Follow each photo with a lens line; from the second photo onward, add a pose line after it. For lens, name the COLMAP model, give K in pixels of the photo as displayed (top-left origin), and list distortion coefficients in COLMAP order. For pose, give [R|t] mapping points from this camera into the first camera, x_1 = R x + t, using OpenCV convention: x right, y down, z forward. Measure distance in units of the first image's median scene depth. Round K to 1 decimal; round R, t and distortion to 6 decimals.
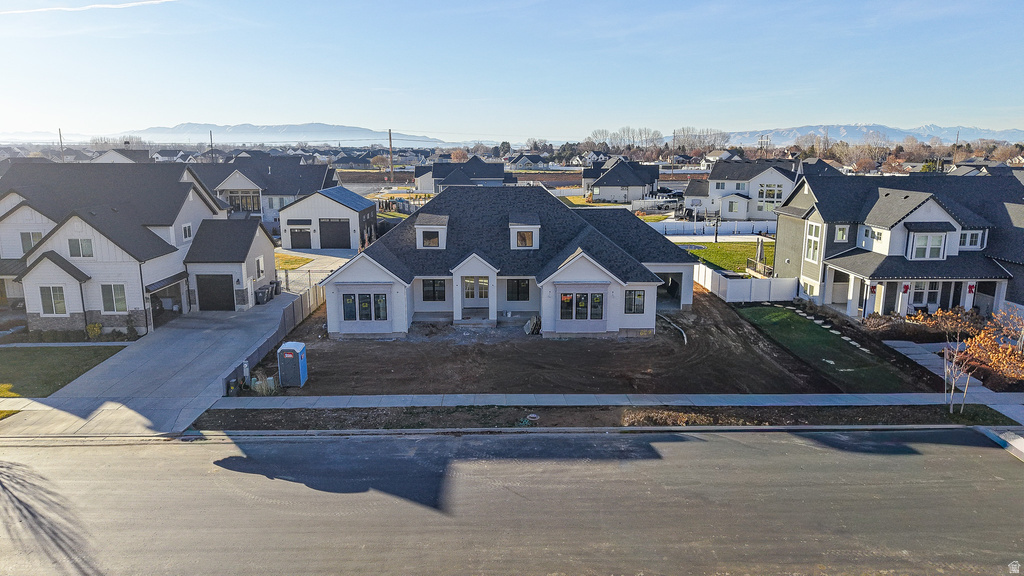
lens RADIAL K [[684.5, 0, 515.2], [0, 684.5, 294.2], [0, 0, 1]] dist [0.036298, -0.039760]
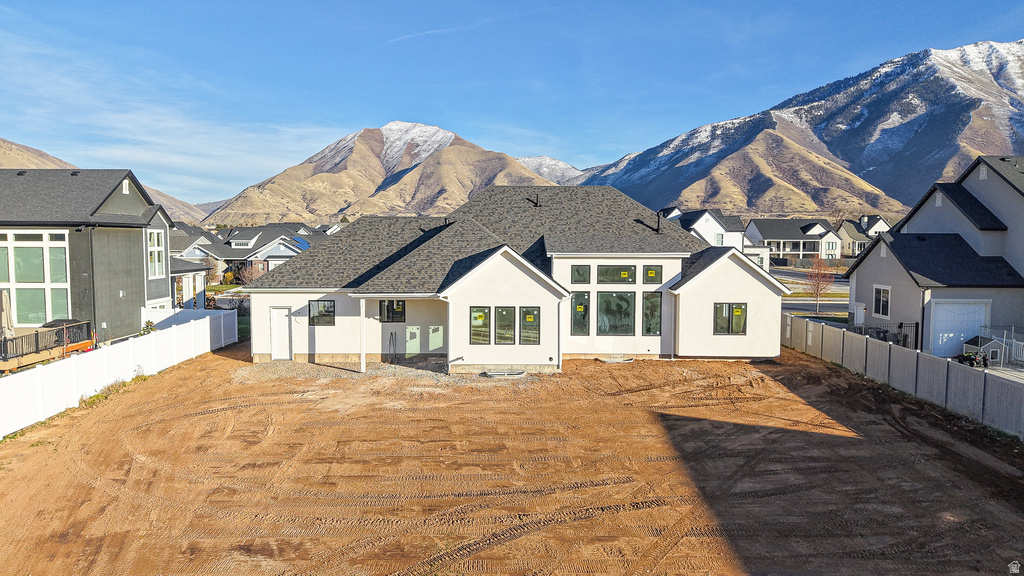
lens RADIAL K [[684.5, 0, 512.6], [0, 684.5, 290.3], [0, 0, 1]] dist [0.036298, -0.039760]
pose [[-0.999955, -0.005484, 0.007707, 0.007956], [-0.003062, 0.958576, 0.284822, -0.300075], [-0.008950, 0.284785, -0.958550, 2.011665]]
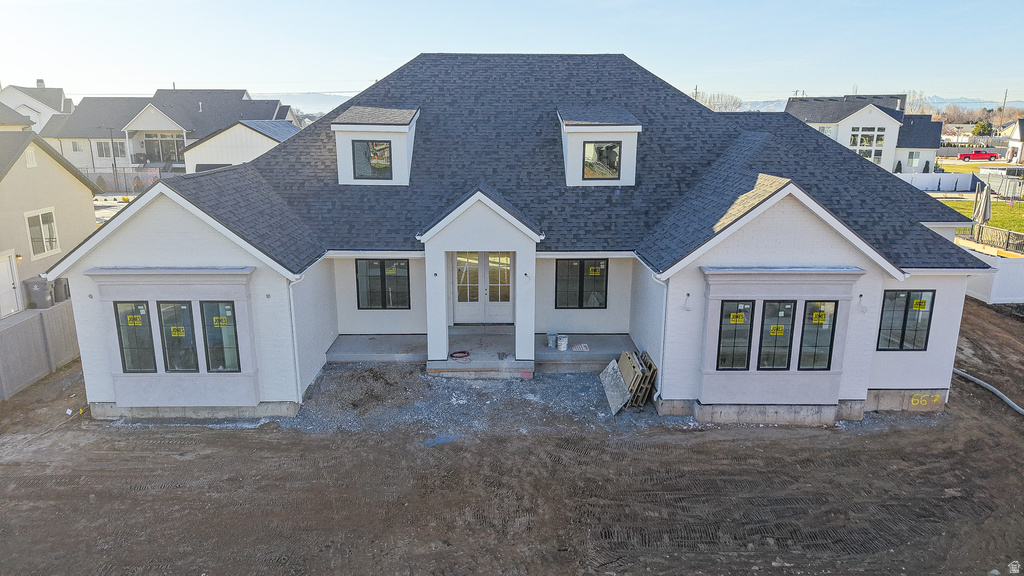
lens RADIAL K [[684.5, 0, 512.3], [0, 684.5, 290.3], [0, 0, 1]] dist [0.036298, -0.039760]
pose [[0.999996, 0.001394, -0.002414, -0.039719], [-0.001310, 0.999410, 0.034333, -0.017596], [0.002460, -0.034329, 0.999408, 0.603848]]
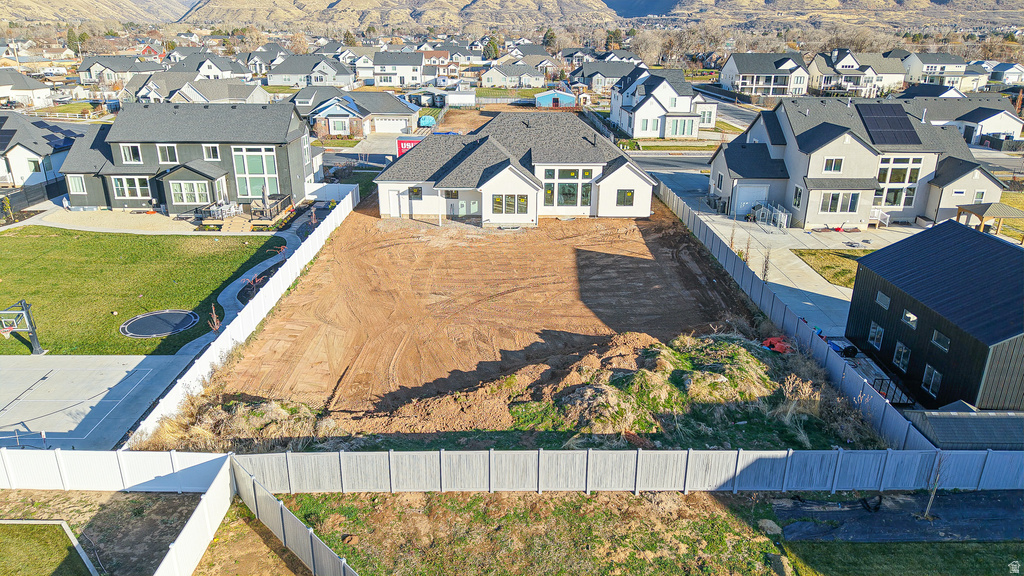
lens RADIAL K [[684.5, 0, 513.5], [0, 684.5, 292.4], [0, 0, 1]] dist [0.036298, -0.039760]
pose [[-0.999924, -0.011154, 0.005308, 0.004500], [-0.006520, 0.841542, 0.540152, -0.662010], [-0.010491, 0.540076, -0.841551, 2.618515]]
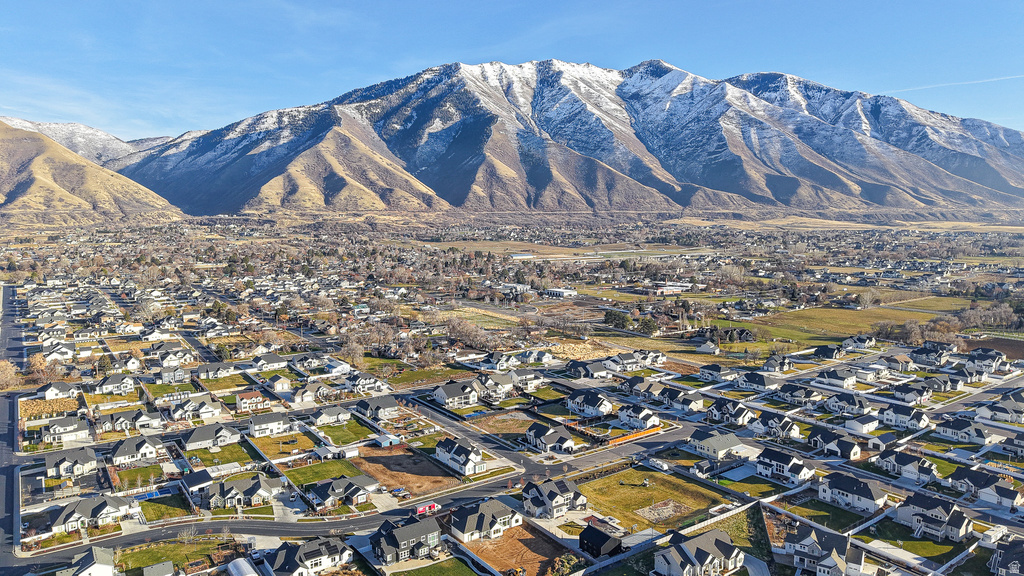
lens RADIAL K [[684.5, 0, 512.1], [0, 684.5, 291.2], [0, 0, 1]] dist [0.036298, -0.039760]
pose [[-0.823393, 0.066919, -0.563512, 2.929696], [-0.119183, 0.950481, 0.287022, -3.540094], [0.554815, 0.303493, -0.774643, 5.174928]]
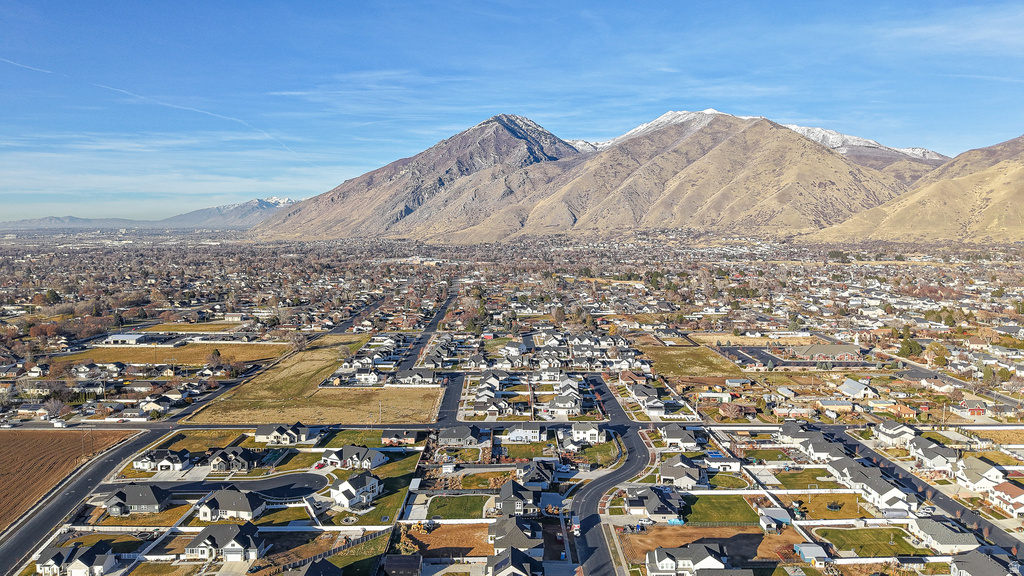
lens RADIAL K [[684.5, 0, 508.9], [0, 684.5, 287.7], [0, 0, 1]] dist [0.036298, -0.039760]
pose [[0.015108, -0.091950, 0.995649, -5.502875], [0.206522, 0.974578, 0.086870, -2.563154], [-0.978325, 0.204311, 0.033714, 0.607299]]
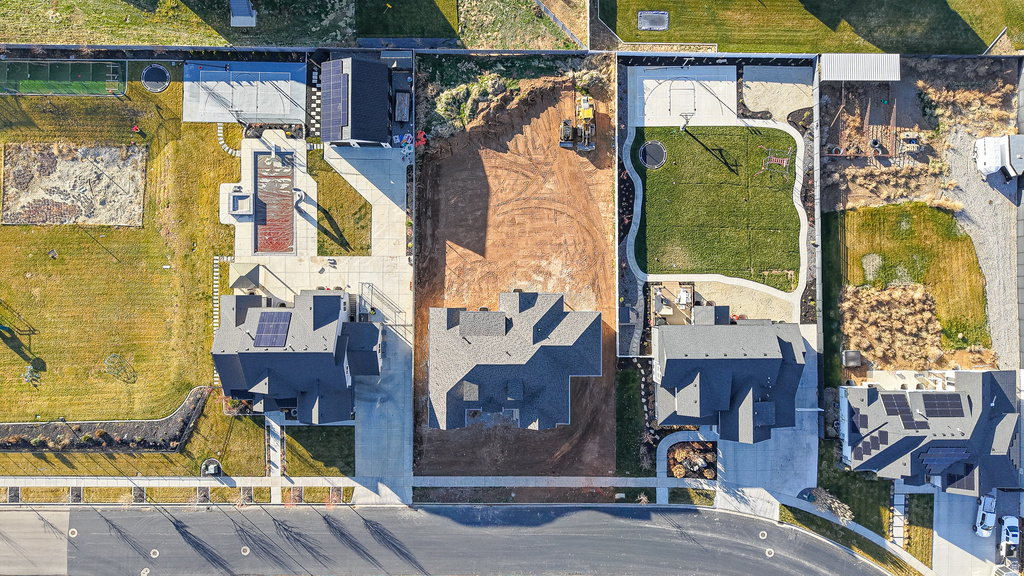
lens RADIAL K [[684.5, 0, 516.4], [0, 684.5, 290.9], [0, 0, 1]] dist [0.036298, -0.039760]
pose [[0.999595, 0.021542, 0.018585, -0.029500], [-0.023051, 0.230324, 0.972841, -2.335663], [0.016677, -0.972876, 0.230727, 0.856309]]
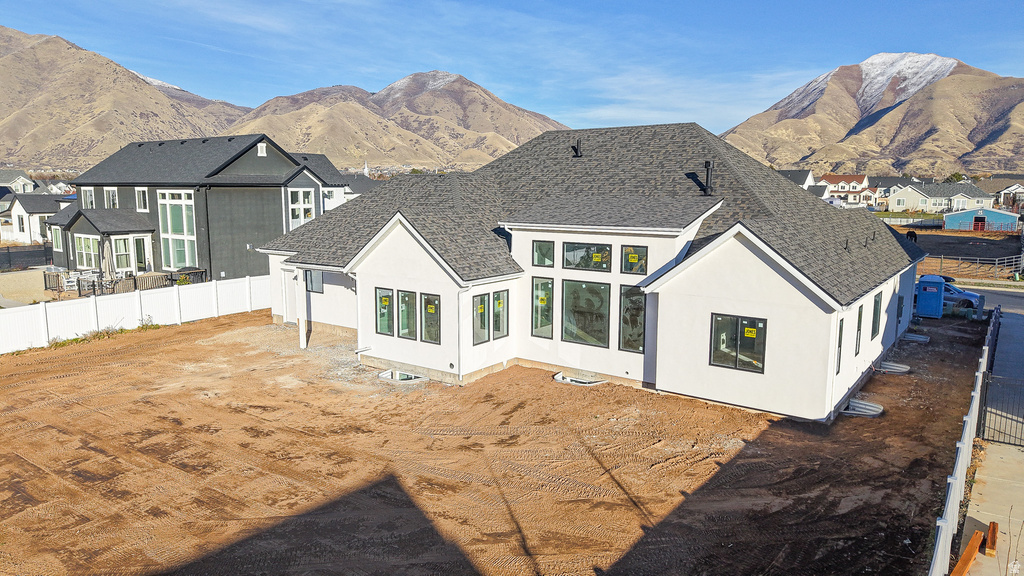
lens RADIAL K [[684.5, 0, 513.2], [0, 684.5, 288.1], [0, 0, 1]] dist [0.036298, -0.039760]
pose [[-0.795672, -0.090852, 0.598876, -0.357963], [0.125303, 0.942615, 0.309477, -0.248122], [-0.592626, 0.321283, -0.738629, 1.713687]]
